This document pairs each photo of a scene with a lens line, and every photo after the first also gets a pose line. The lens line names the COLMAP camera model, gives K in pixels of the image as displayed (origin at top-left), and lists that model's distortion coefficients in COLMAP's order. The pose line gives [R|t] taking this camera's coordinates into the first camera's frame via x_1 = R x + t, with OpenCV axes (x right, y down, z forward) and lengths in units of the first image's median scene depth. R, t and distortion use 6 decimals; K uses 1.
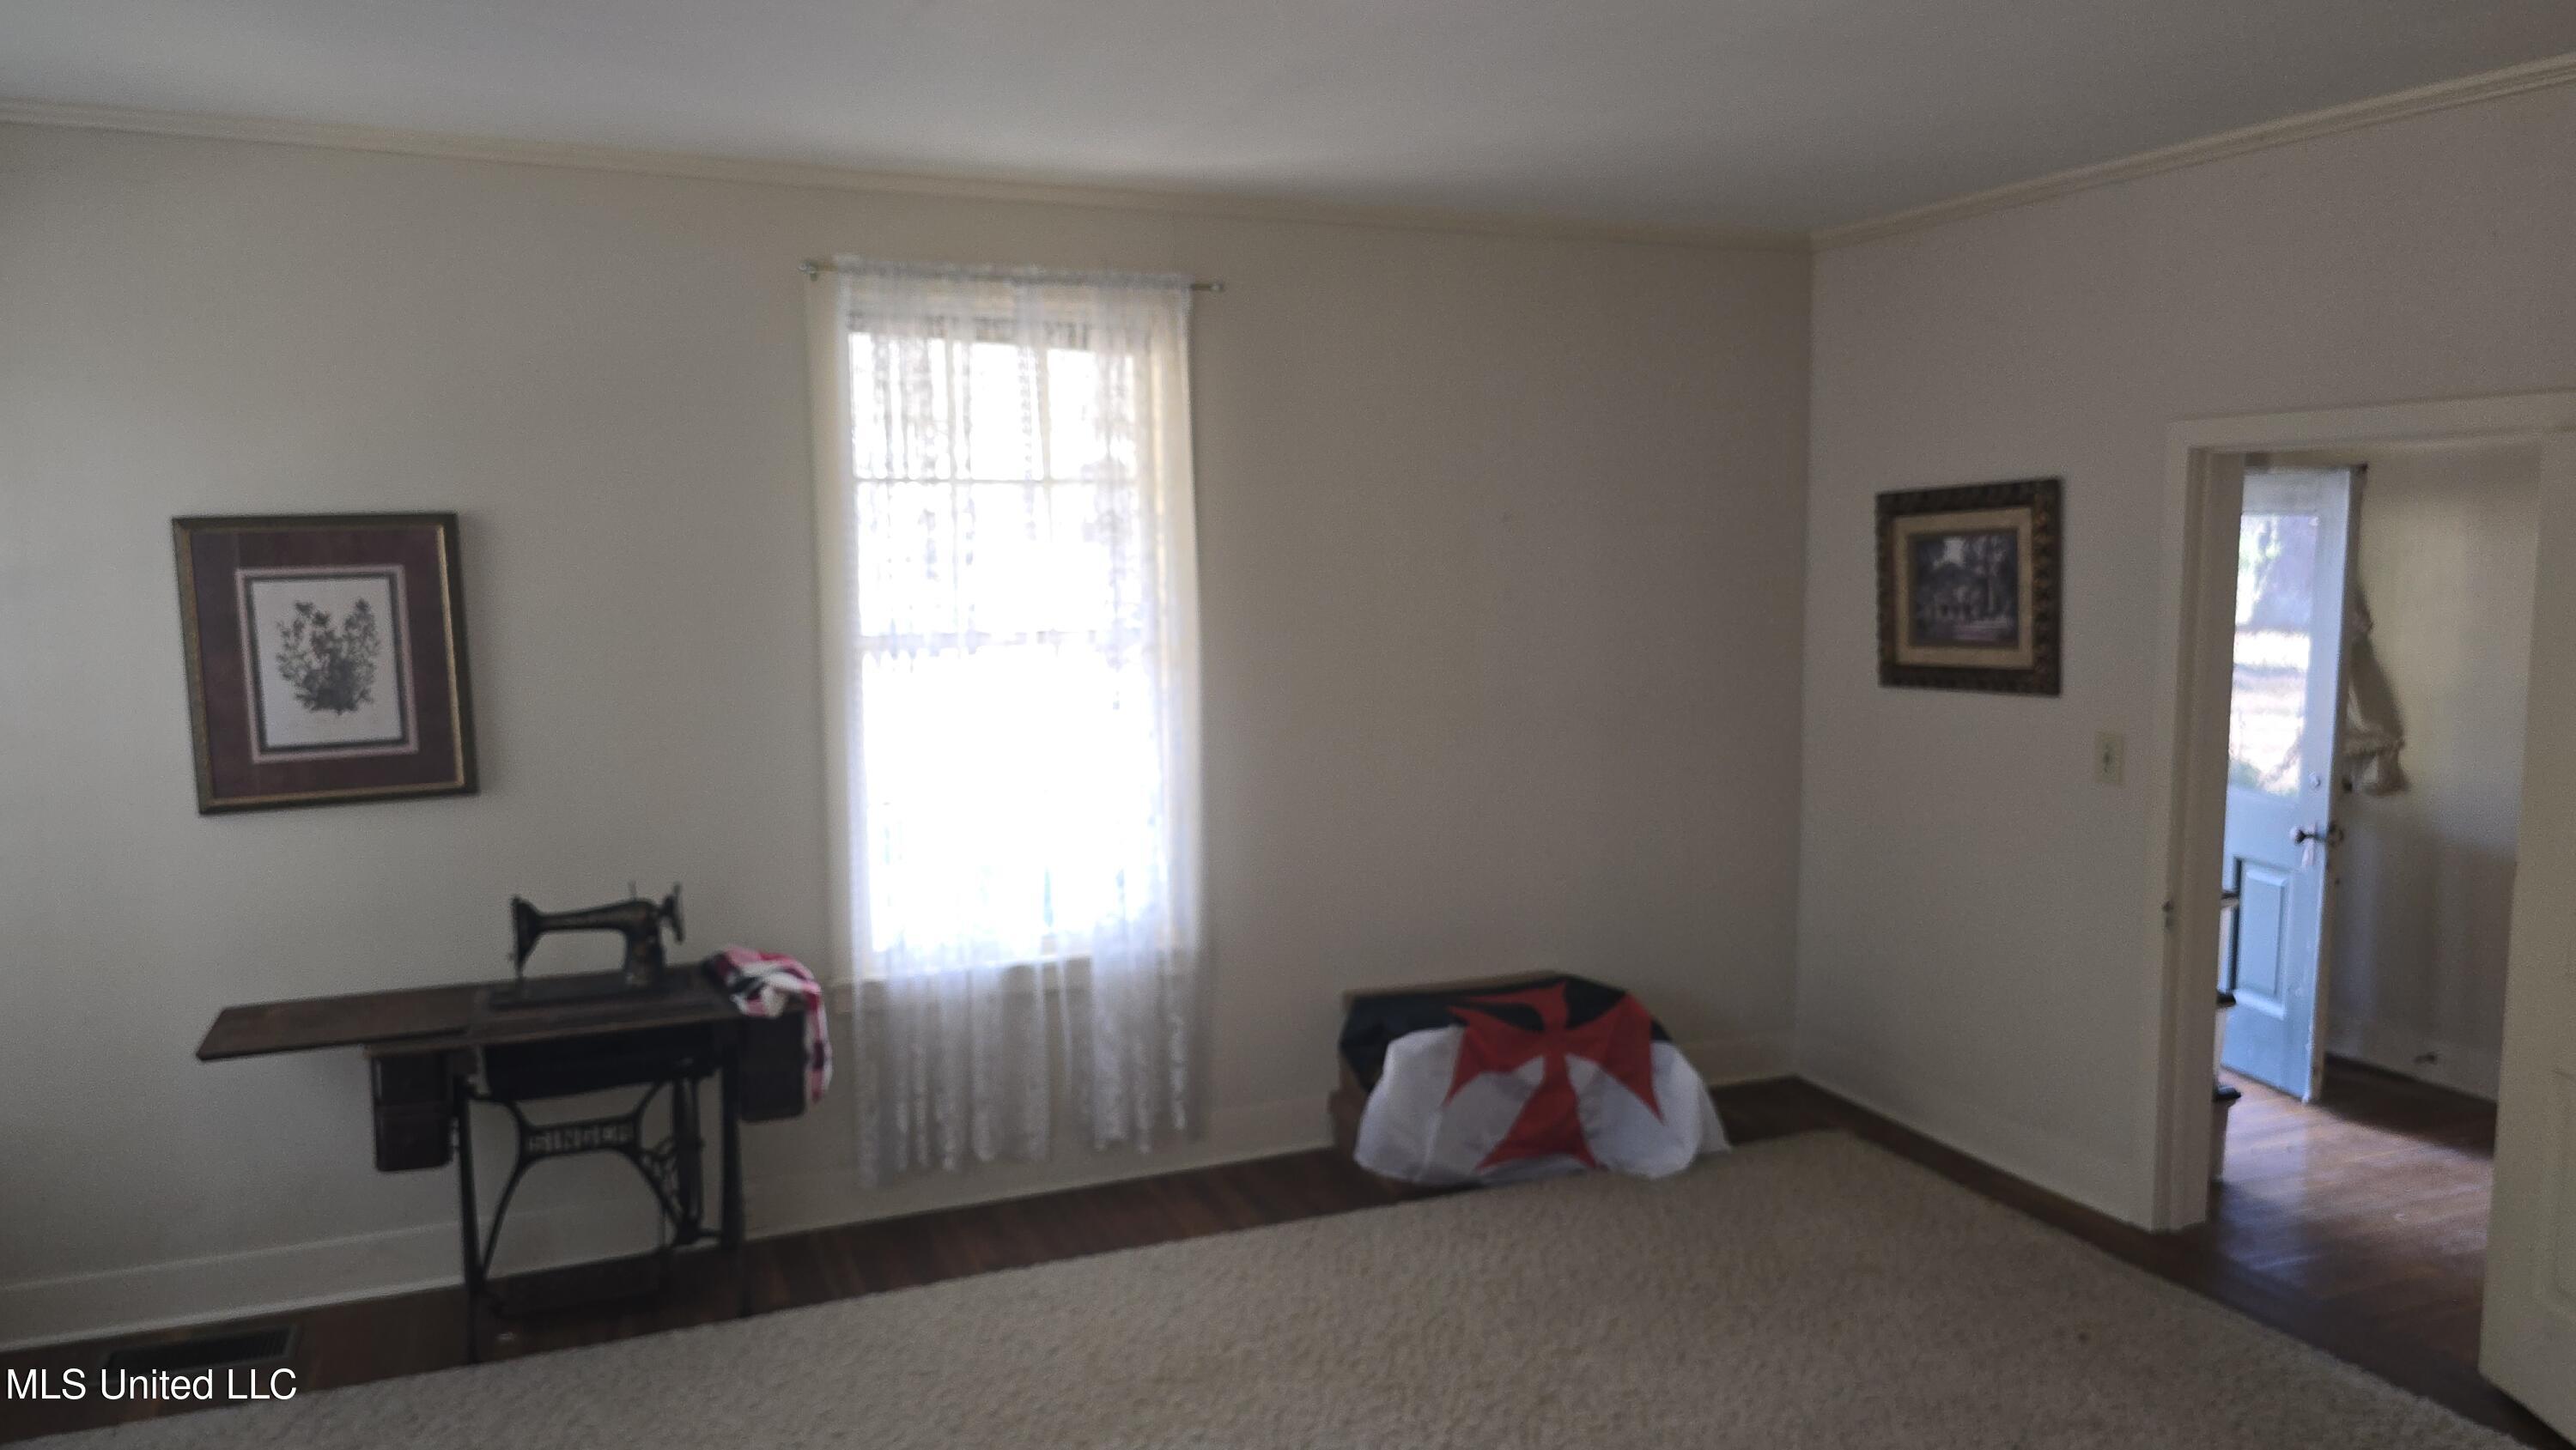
lens RADIAL K [[1762.3, 0, 1305.8], [0, 1762.3, 725.3], [0, 0, 1]] dist [0.049533, -0.053845]
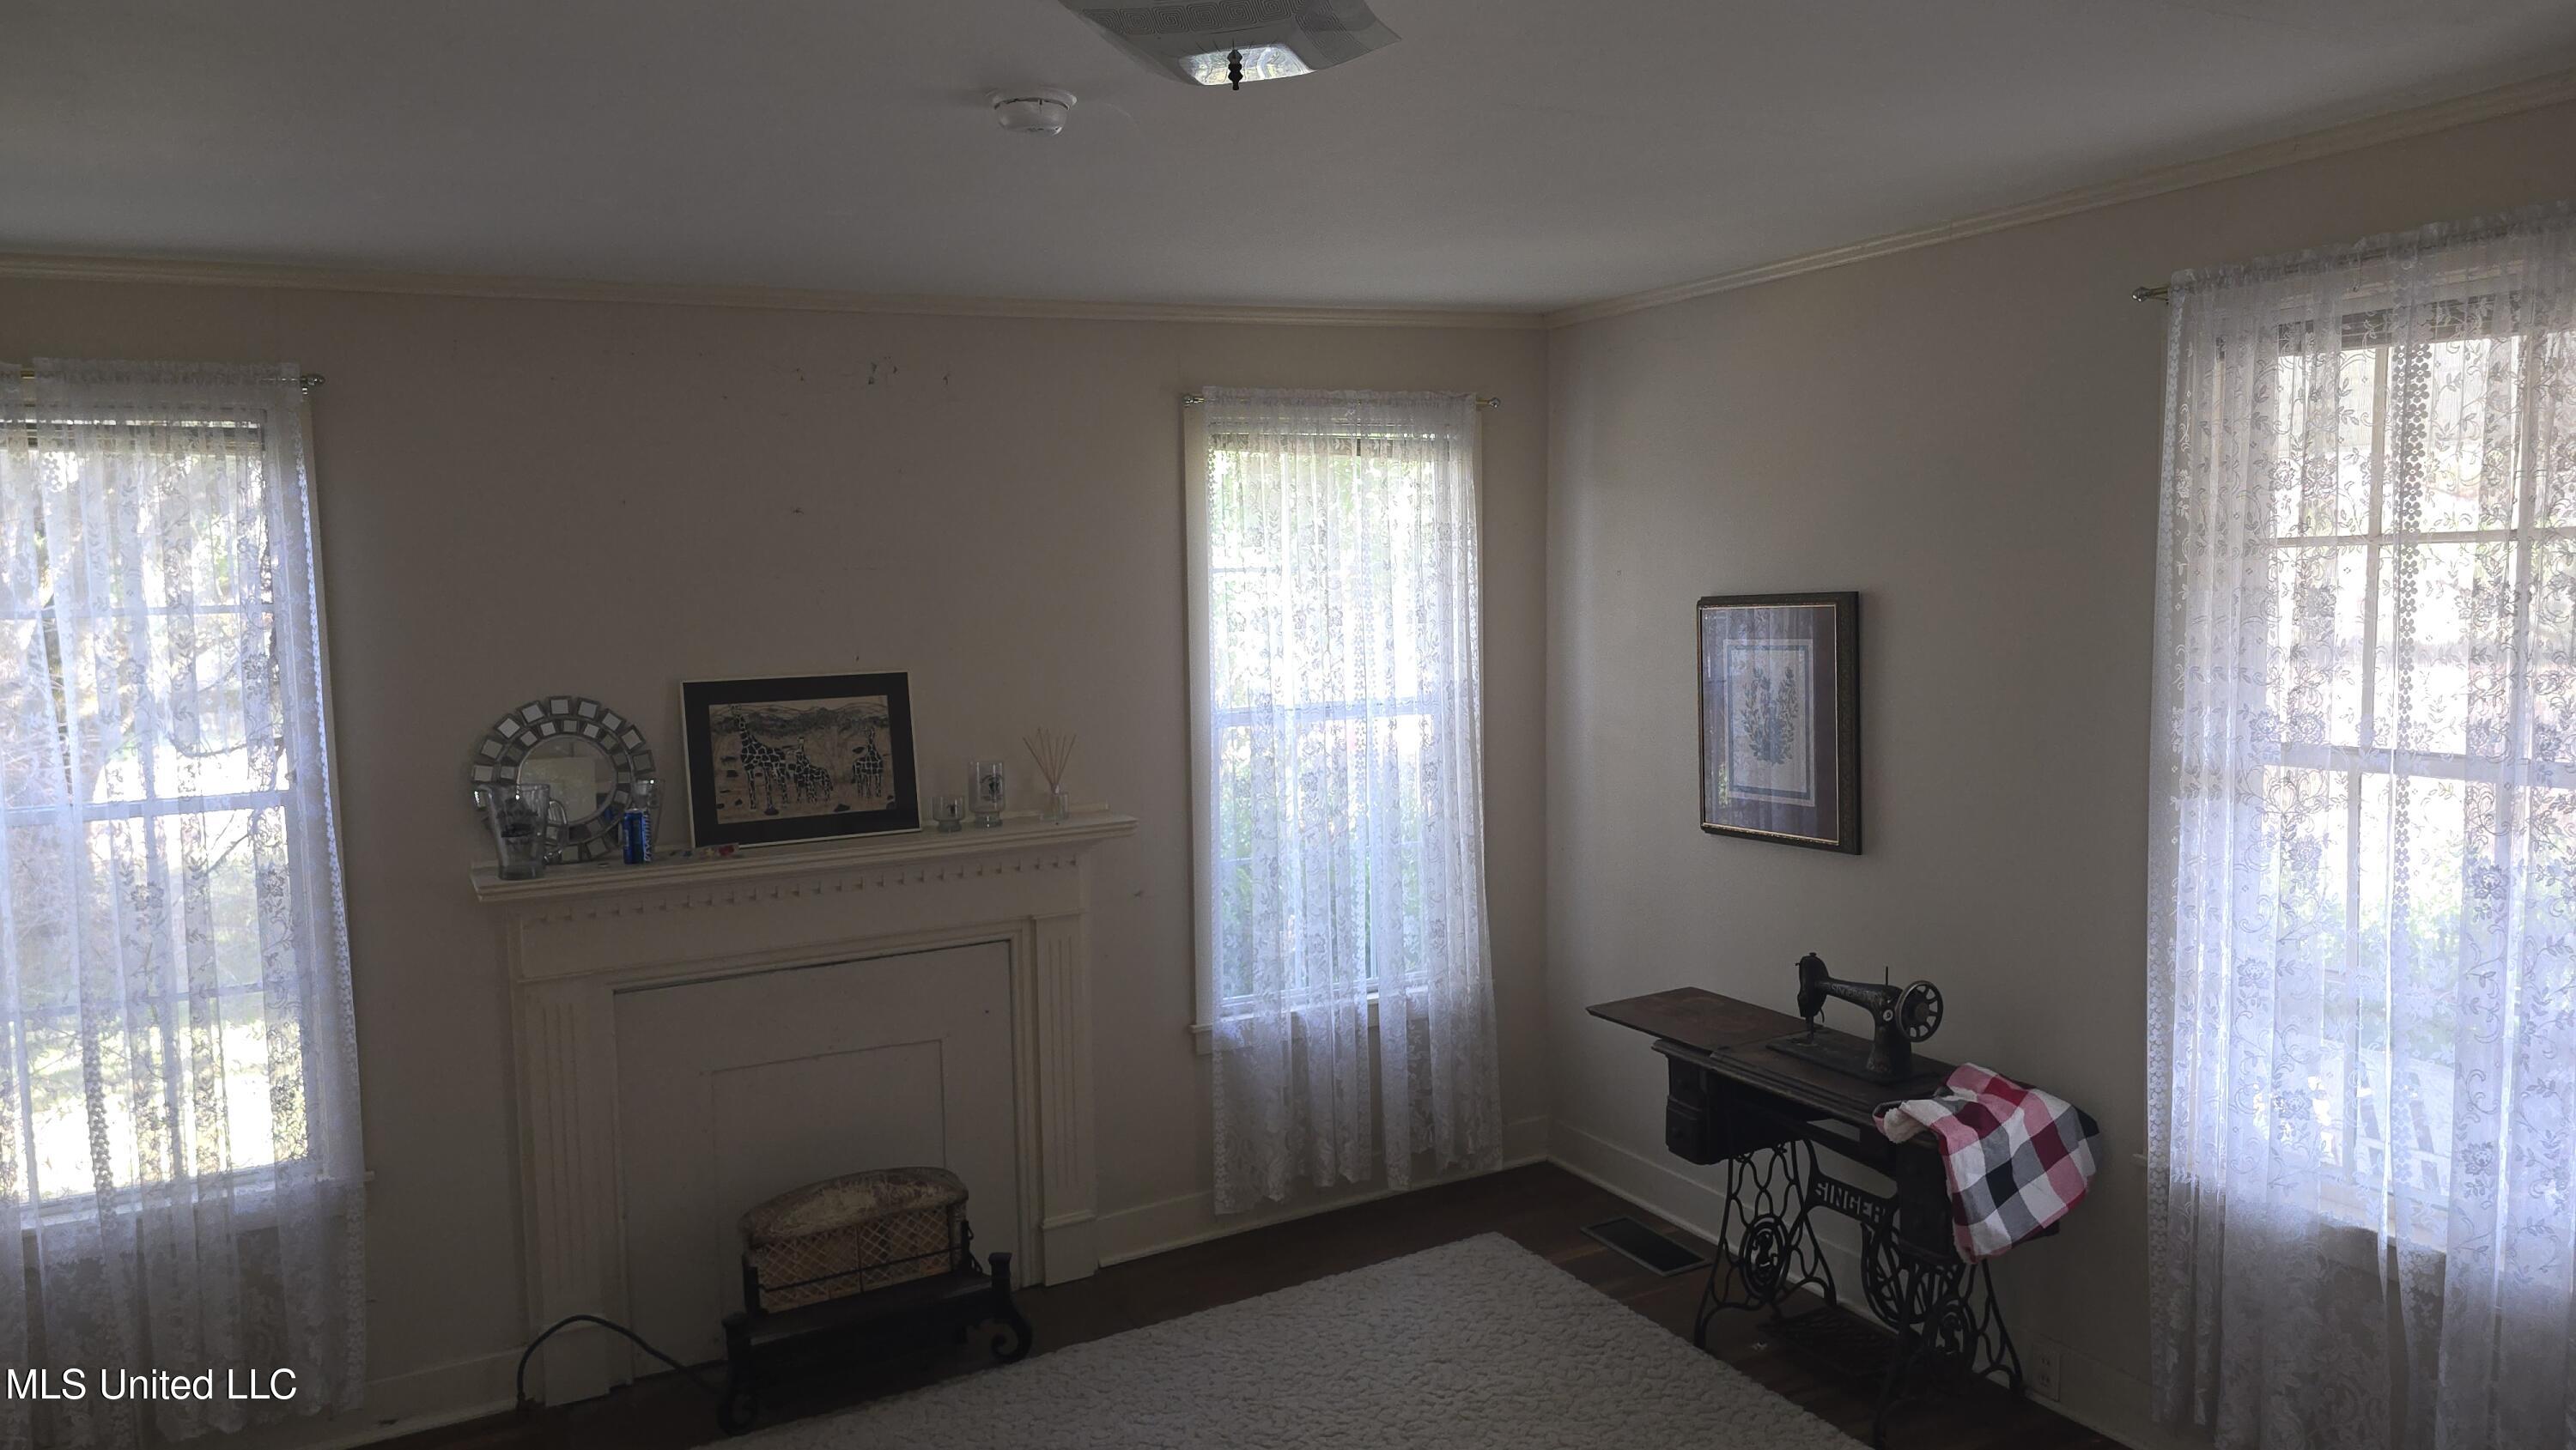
lens RADIAL K [[1728.3, 0, 1297.8], [0, 1728.3, 702.1], [0, 0, 1]] dist [0.081355, -0.080530]
pose [[0.080537, 0.077138, -0.993762, 0.512023], [-0.075646, 0.994599, 0.071073, -0.095524], [0.993877, 0.069450, 0.085937, 0.539601]]
